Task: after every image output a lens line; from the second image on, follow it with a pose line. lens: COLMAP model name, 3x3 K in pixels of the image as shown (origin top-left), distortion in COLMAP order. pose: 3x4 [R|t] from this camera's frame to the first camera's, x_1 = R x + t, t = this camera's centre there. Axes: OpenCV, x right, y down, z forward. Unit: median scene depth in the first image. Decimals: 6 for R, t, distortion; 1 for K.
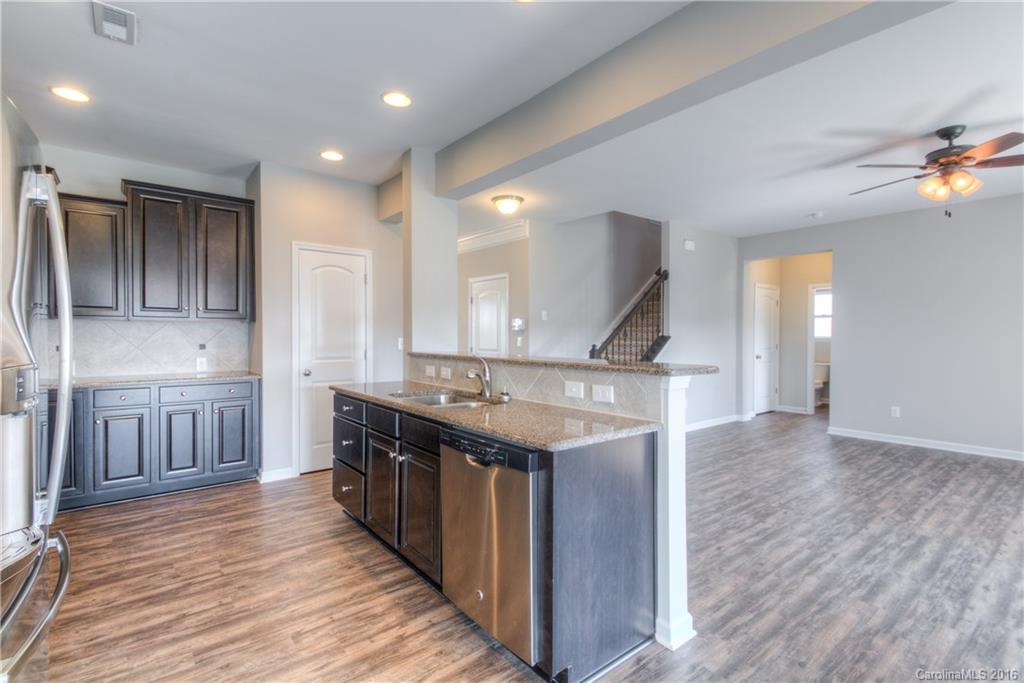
lens RADIAL K [[484.0, 0, 485.4], [0, 484.0, 338.4], [0, 0, 1]] dist [0.019541, -0.012194]
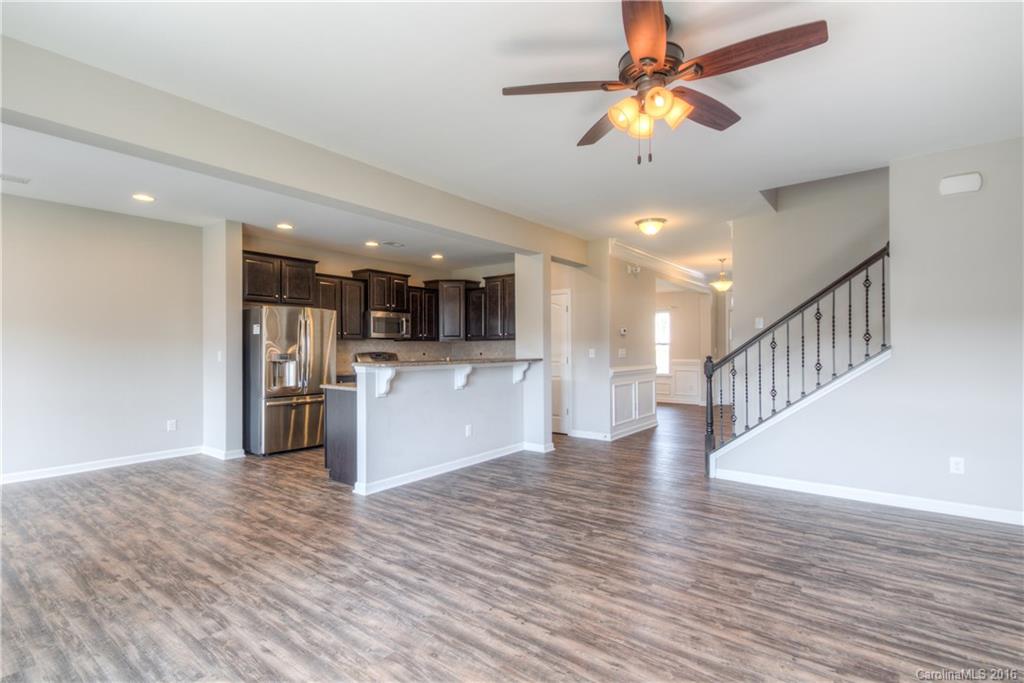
lens RADIAL K [[467.9, 0, 510.0], [0, 467.9, 353.5], [0, 0, 1]] dist [0.034654, -0.019842]
pose [[0.253655, 0.007616, -0.967265, 1.646089], [-0.002258, 0.999971, 0.007281, 0.003437], [0.967292, 0.000337, 0.253665, 0.727948]]
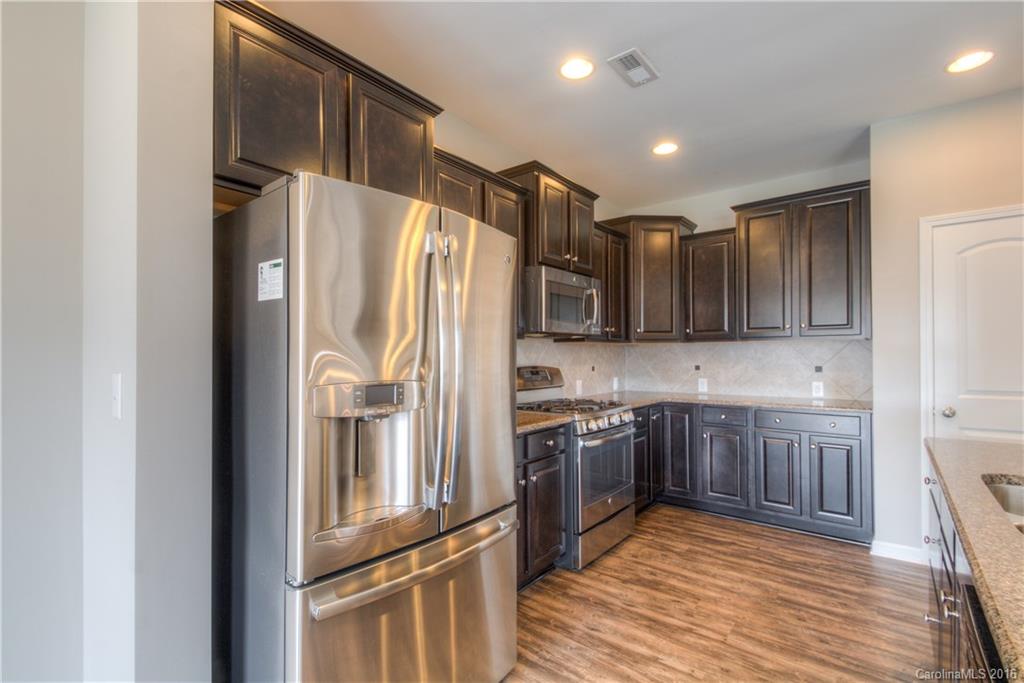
lens RADIAL K [[467.9, 0, 510.0], [0, 467.9, 353.5], [0, 0, 1]] dist [0.034654, -0.019842]
pose [[0.255727, -0.007593, -0.966719, 0.132595], [-0.000497, 0.999968, -0.007985, -0.005442], [0.966749, 0.002522, 0.255715, 0.353429]]
